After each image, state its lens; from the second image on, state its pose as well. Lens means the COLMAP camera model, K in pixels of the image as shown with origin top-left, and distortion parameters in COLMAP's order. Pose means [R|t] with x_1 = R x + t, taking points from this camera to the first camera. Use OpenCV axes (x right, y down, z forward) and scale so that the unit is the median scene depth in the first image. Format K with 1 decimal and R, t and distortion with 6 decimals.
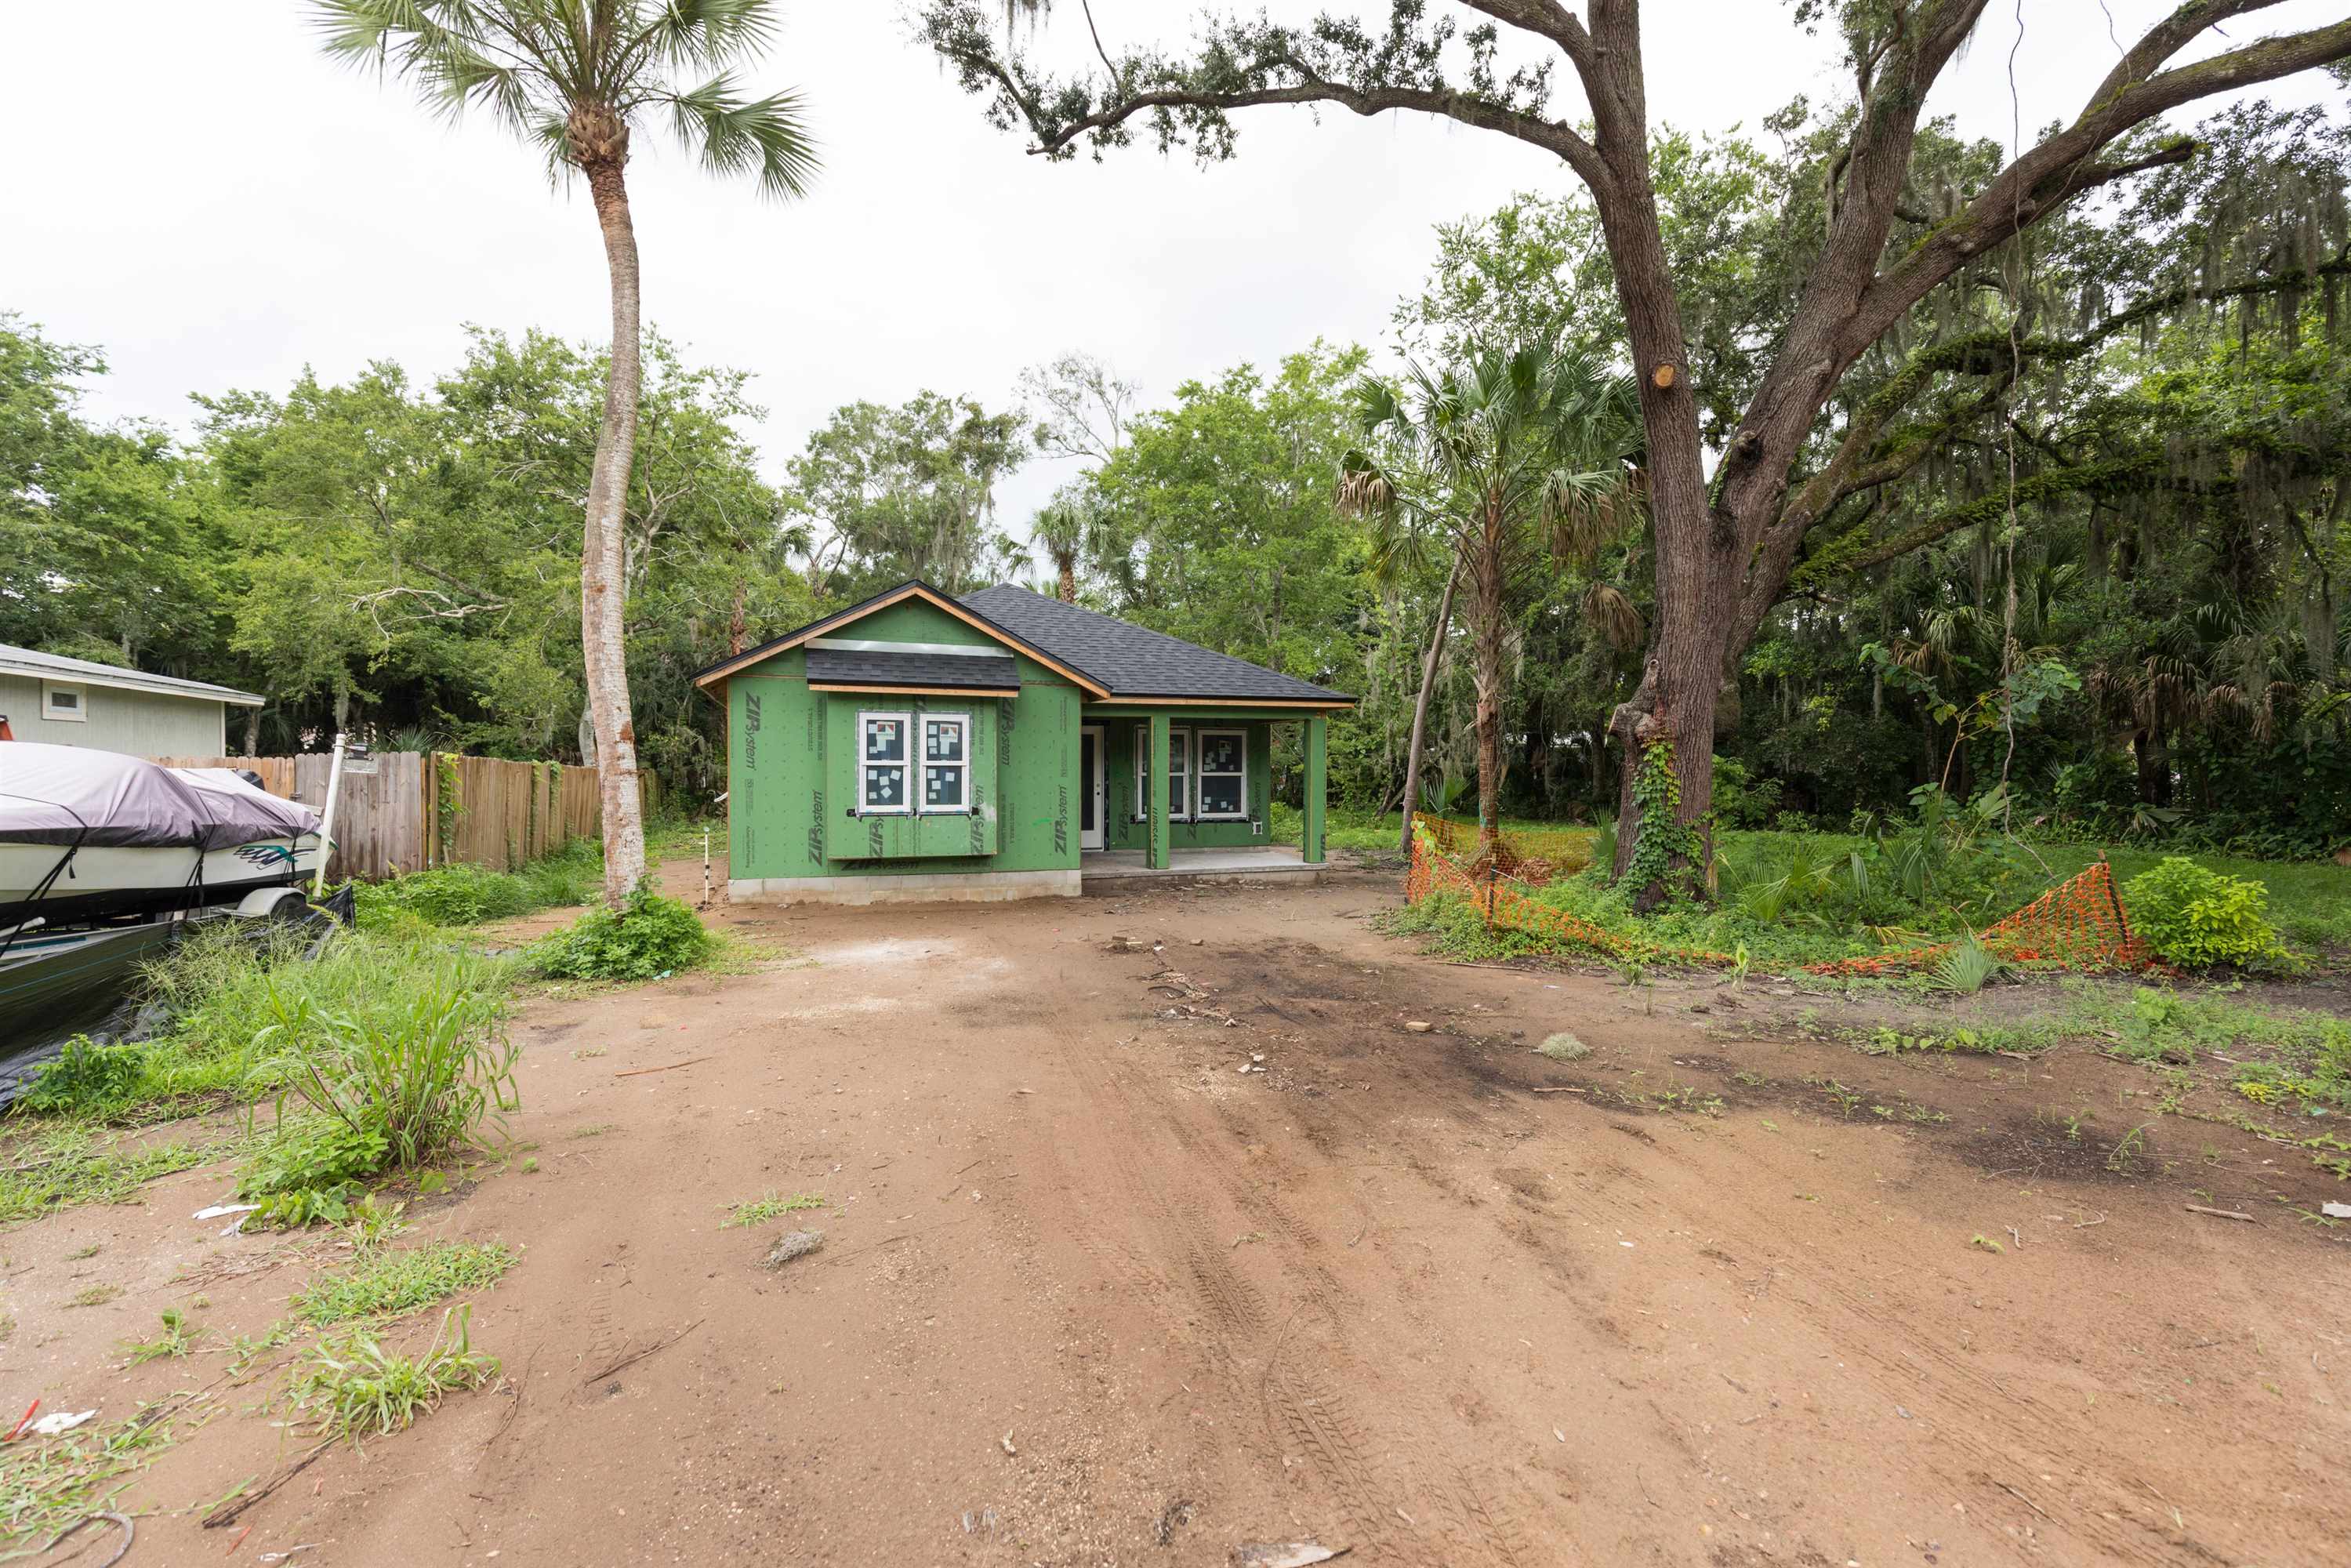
lens RADIAL K [[1047.0, 0, 1182.5], [0, 1047.0, 784.4], [0, 0, 1]] dist [0.011015, -0.001502]
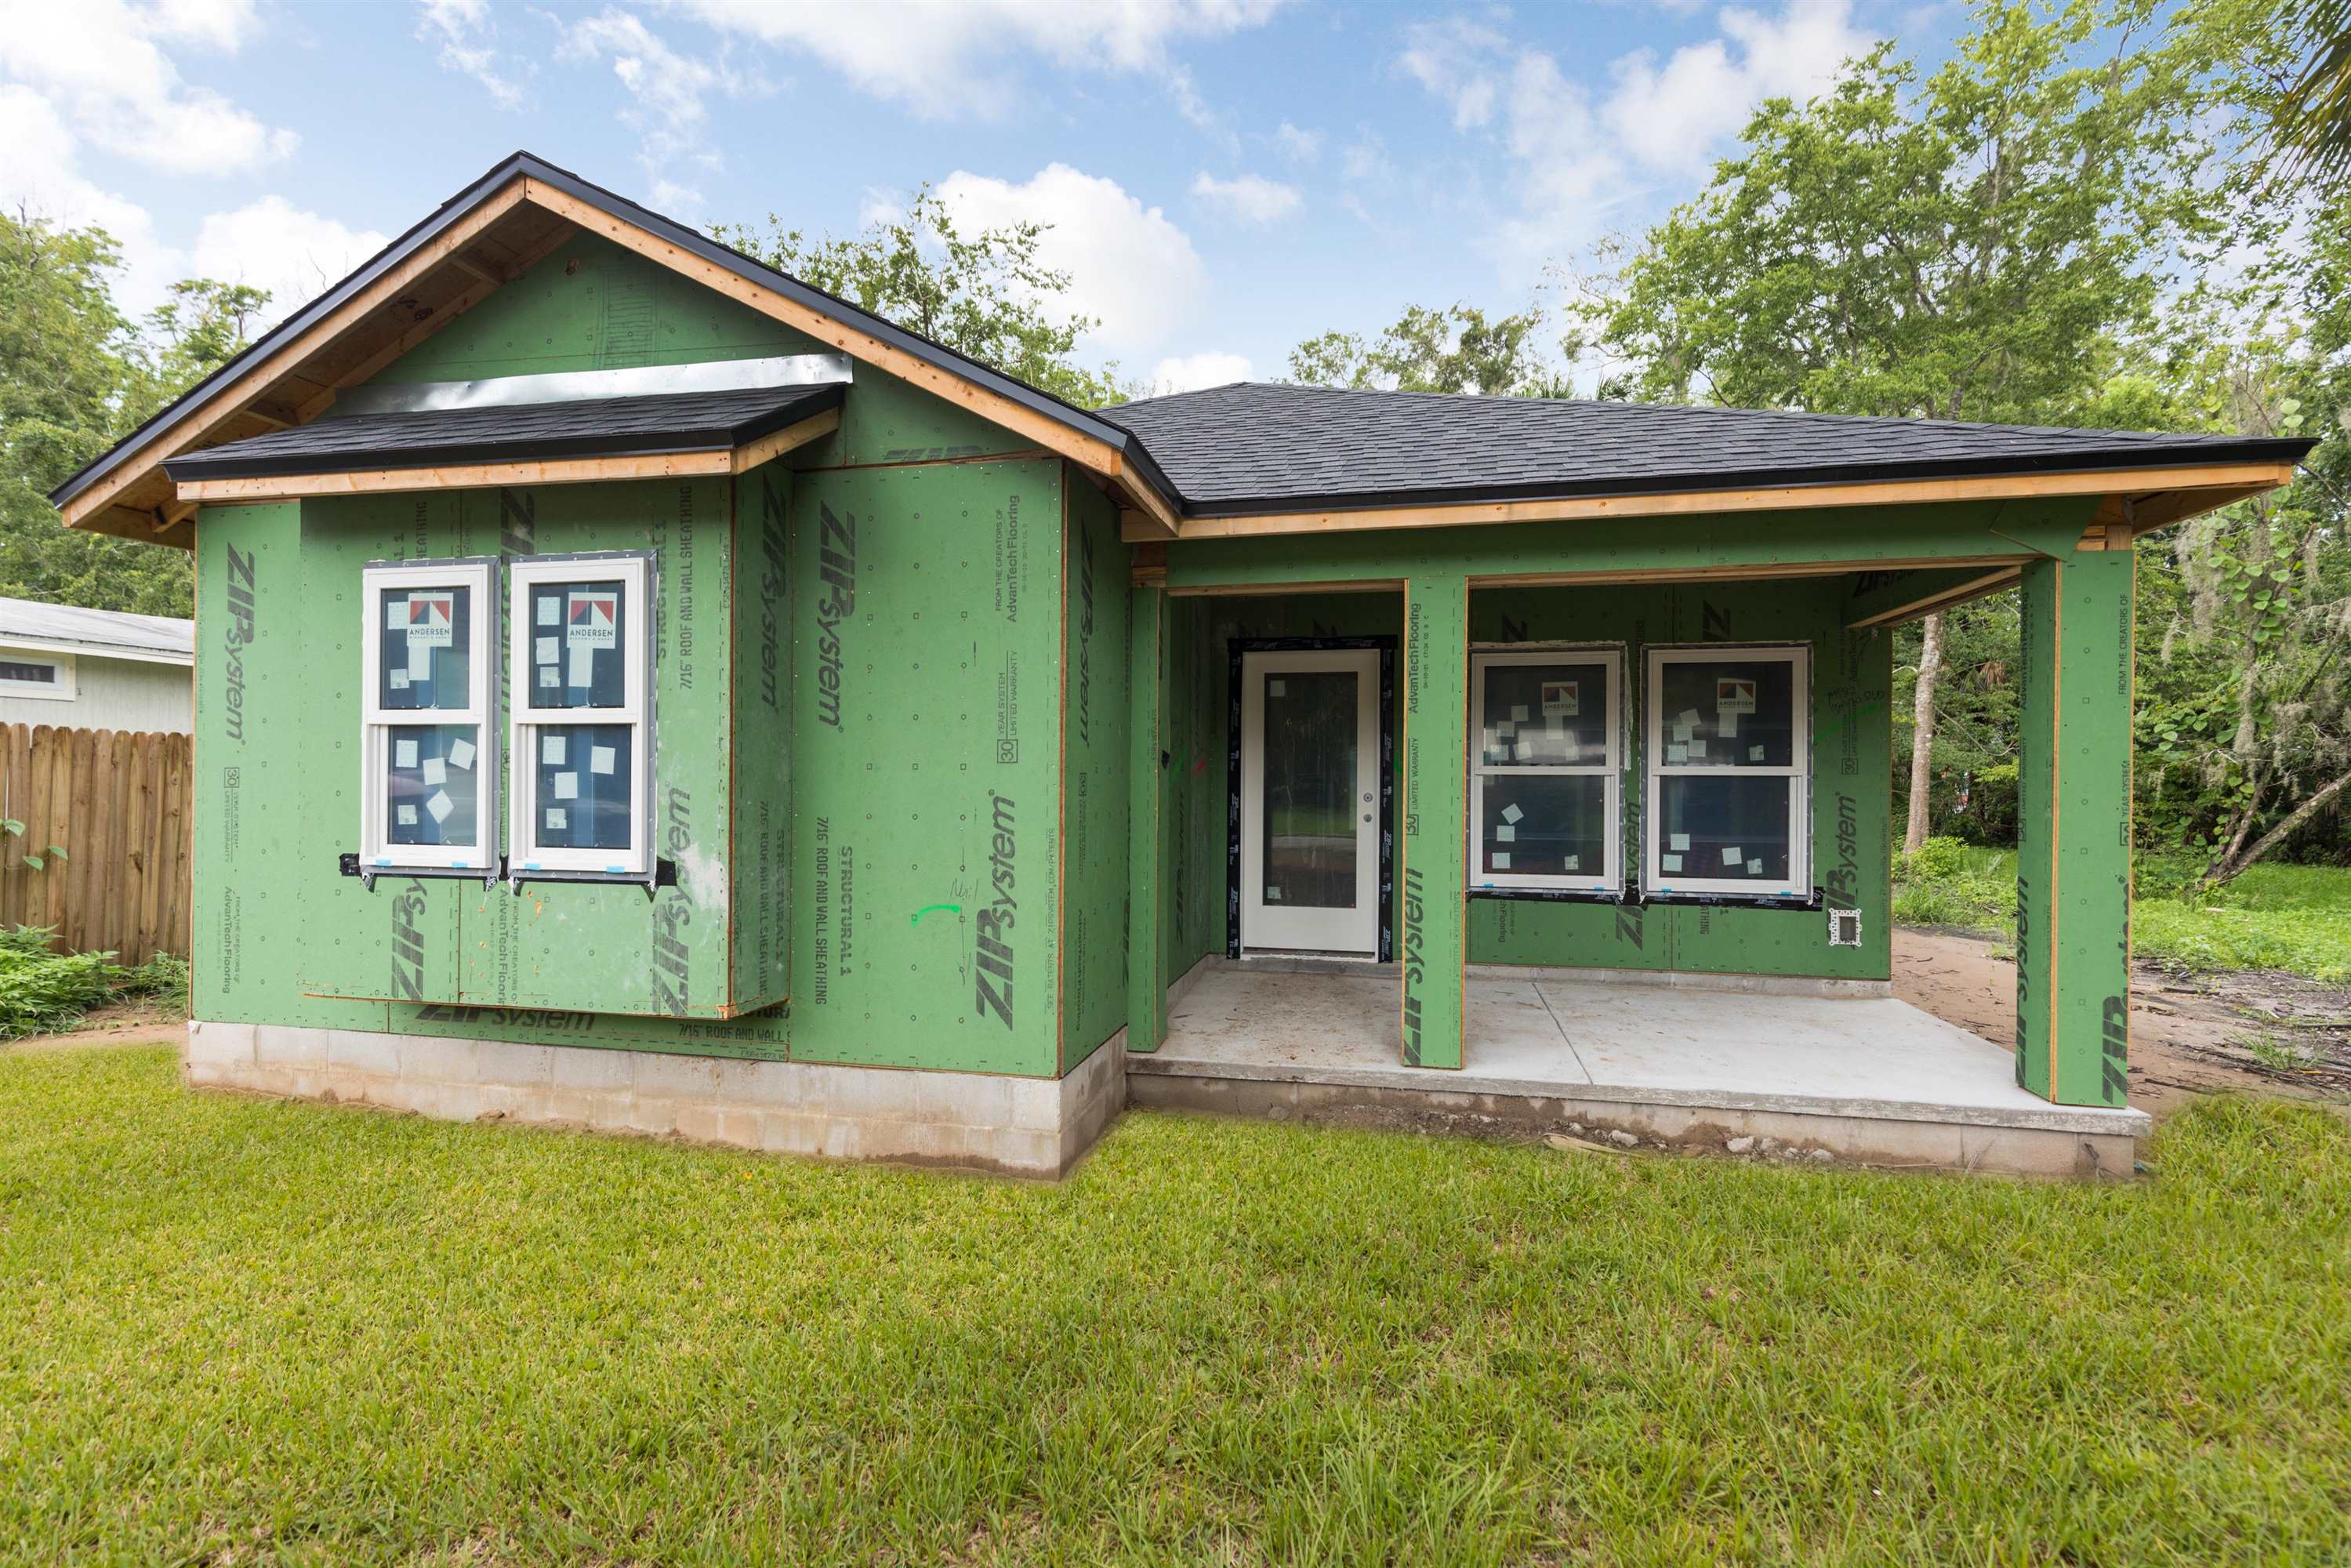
lens RADIAL K [[1055.6, 0, 1177.1], [0, 1055.6, 789.6], [0, 0, 1]] dist [0.002828, 0.000029]
pose [[0.854014, 0.005437, -0.520222, 0.089636], [-0.011428, 0.999900, -0.008310, 0.002249], [0.520125, 0.013042, 0.853991, 0.816482]]
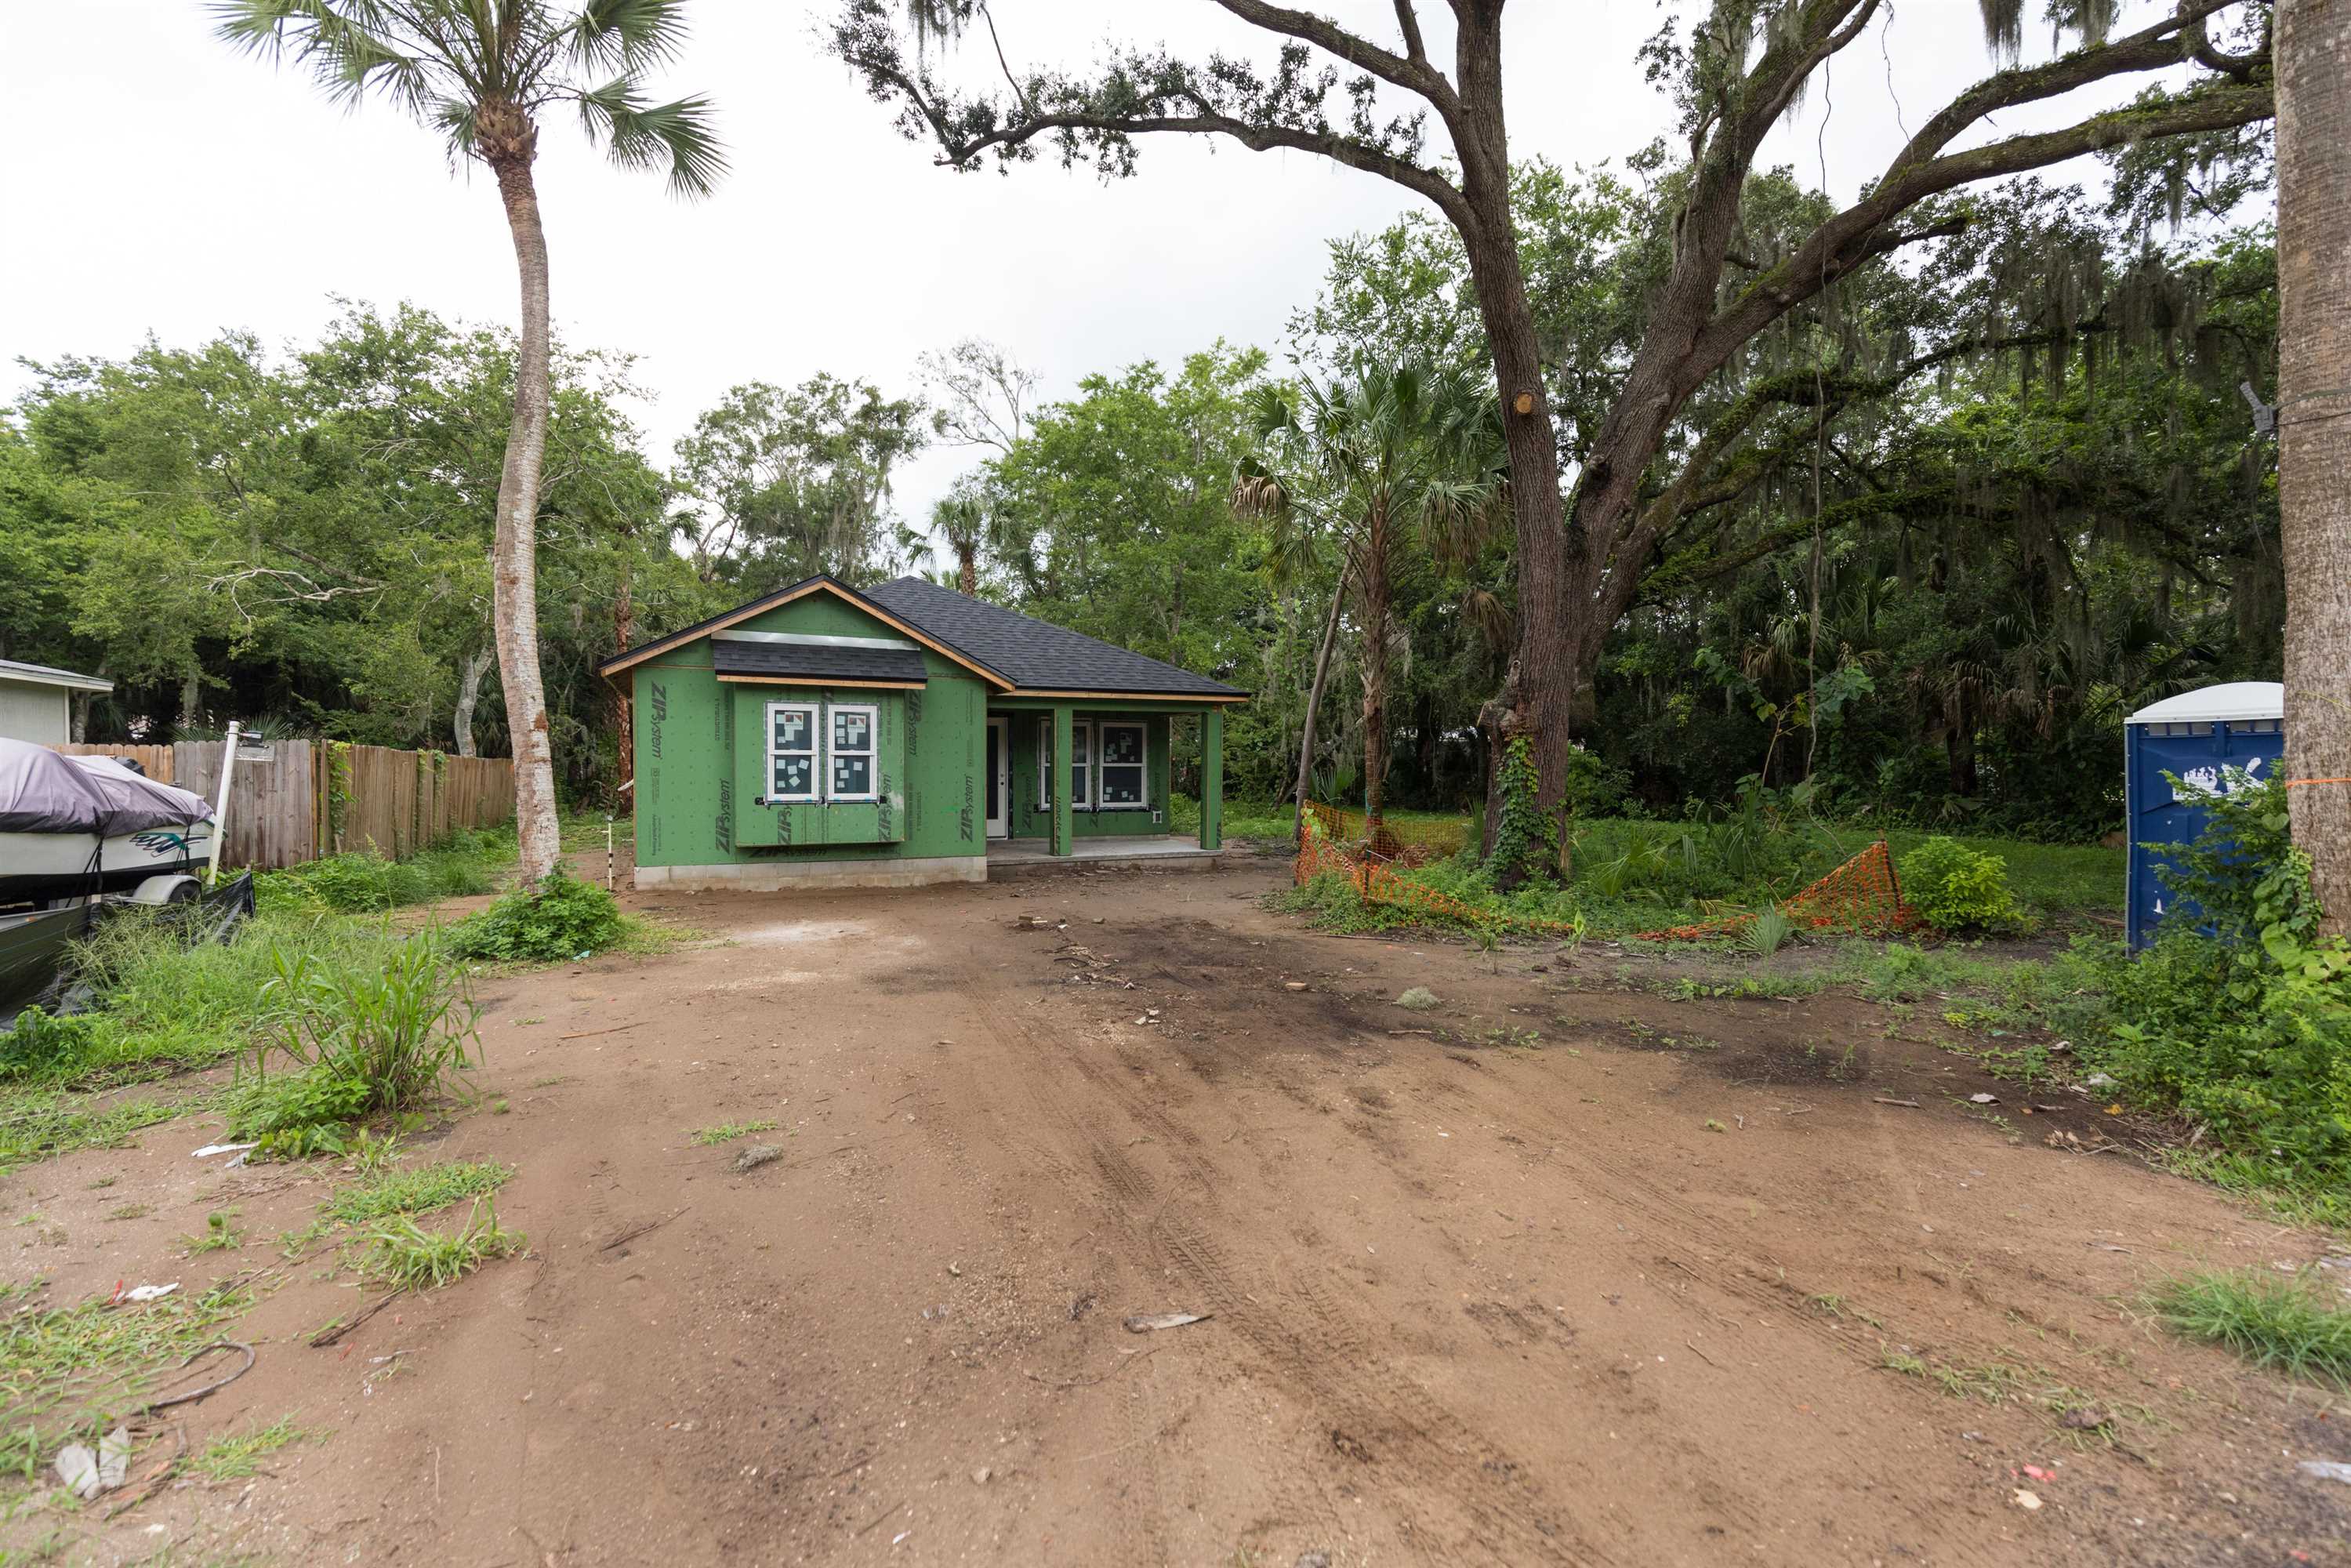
lens RADIAL K [[1058.0, 0, 1185.4], [0, 1058.0, 781.9], [0, 0, 1]] dist [0.002322, -0.000365]
pose [[0.995418, 0.000444, 0.095622, -0.001192], [-0.000832, 0.999992, 0.004011, 0.003589], [-0.095620, -0.004073, 0.995410, -0.064901]]
